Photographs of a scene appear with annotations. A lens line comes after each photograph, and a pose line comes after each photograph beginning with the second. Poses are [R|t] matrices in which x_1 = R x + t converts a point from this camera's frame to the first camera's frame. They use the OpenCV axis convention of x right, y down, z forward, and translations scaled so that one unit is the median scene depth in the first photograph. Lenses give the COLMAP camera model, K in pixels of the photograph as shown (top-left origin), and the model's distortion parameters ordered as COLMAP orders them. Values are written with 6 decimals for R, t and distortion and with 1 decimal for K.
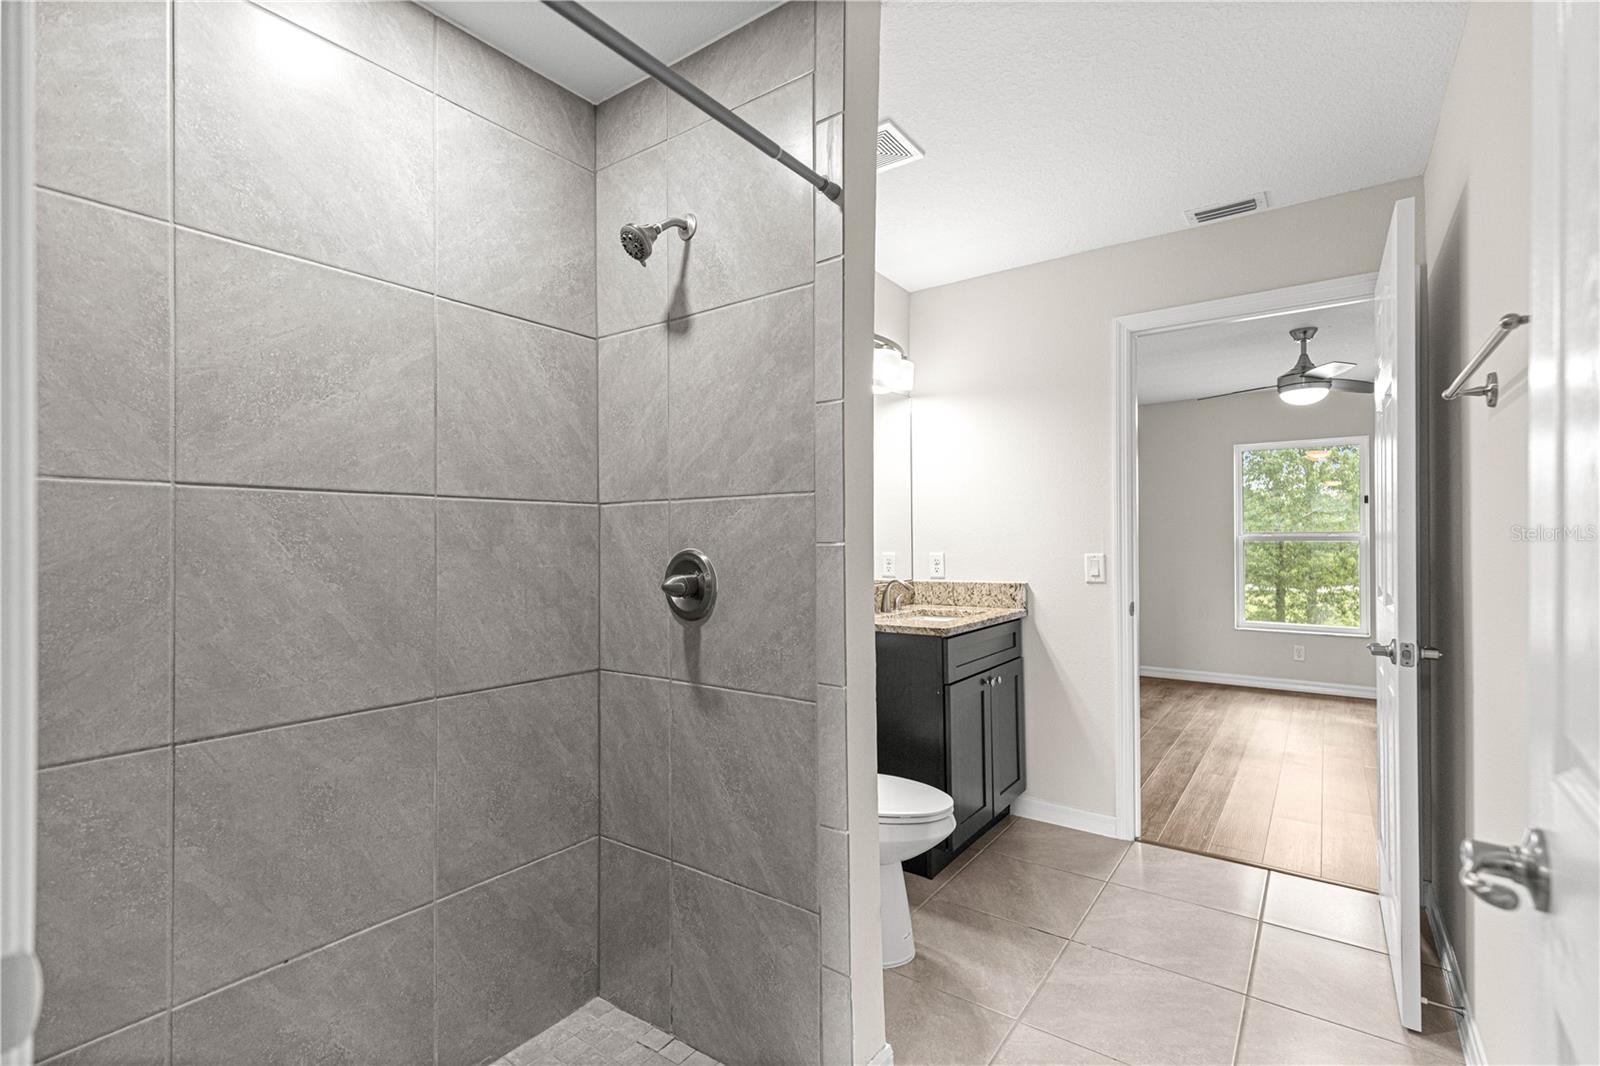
lens RADIAL K [[726.1, 0, 796.5], [0, 726.1, 535.4], [0, 0, 1]] dist [0.004541, -0.000083]
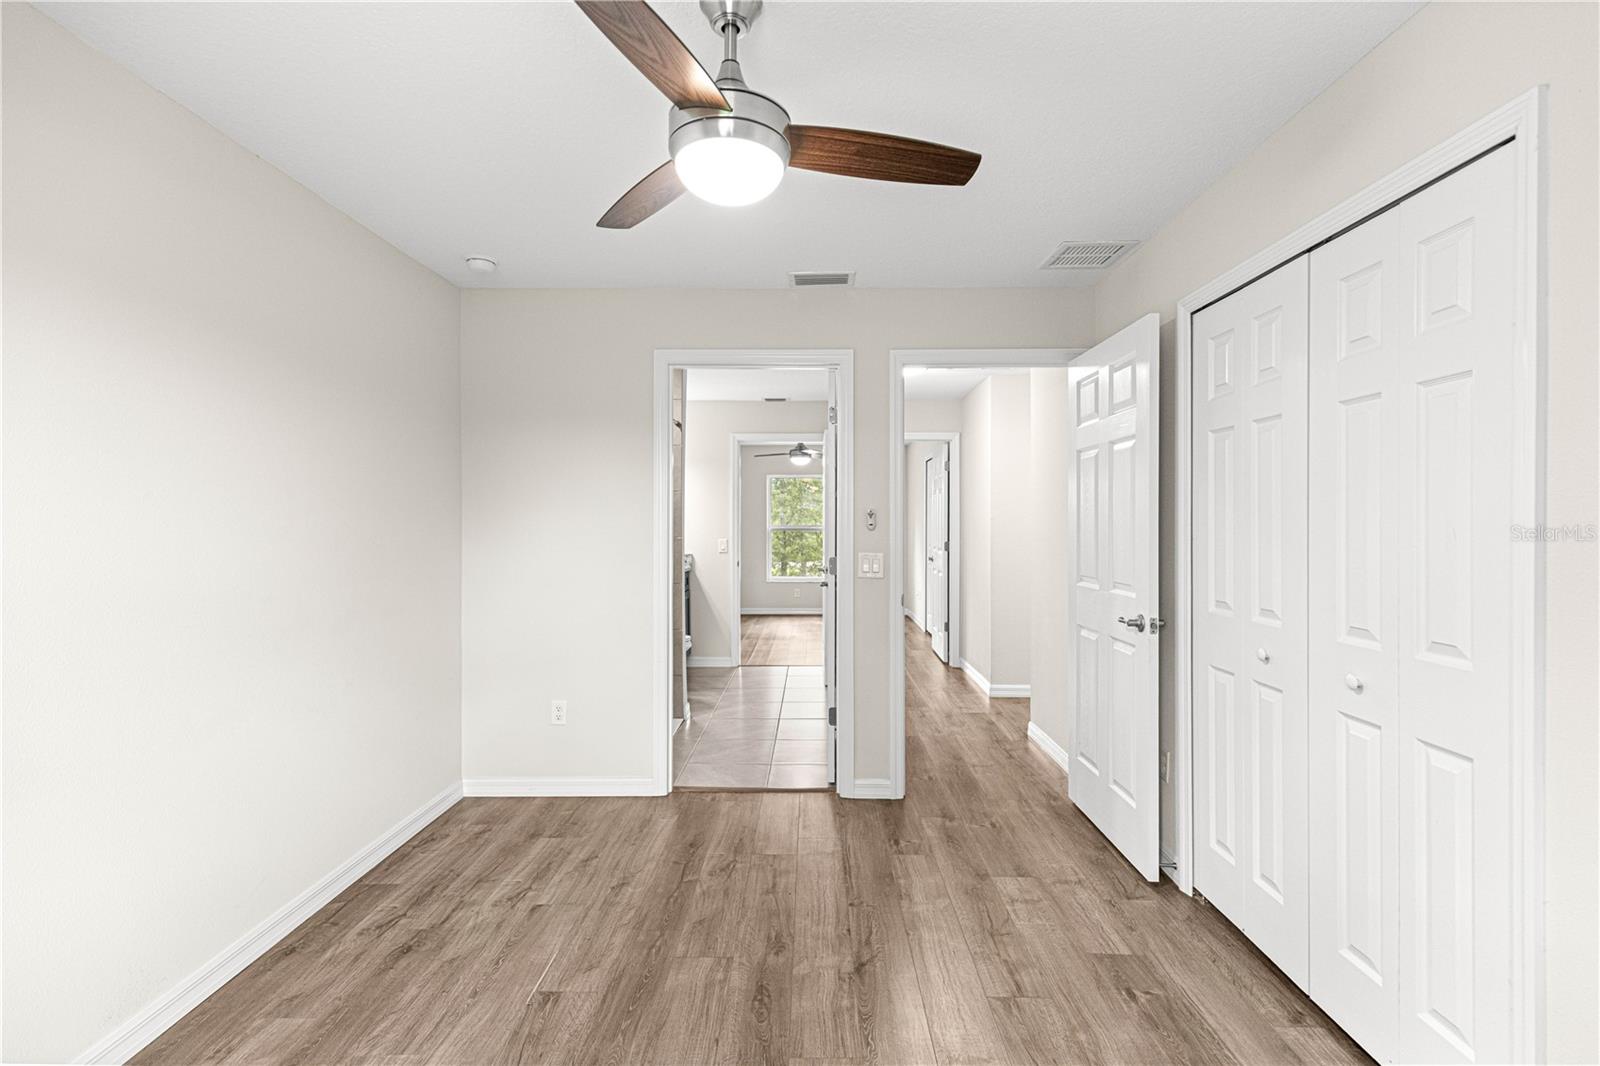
lens RADIAL K [[726.1, 0, 801.2], [0, 726.1, 526.9], [0, 0, 1]] dist [0.004541, -0.000083]
pose [[0.817684, -0.000085, 0.575667, -0.334351], [-0.005961, 0.999945, 0.008615, -0.016684], [-0.575636, -0.010476, 0.817639, -0.471575]]
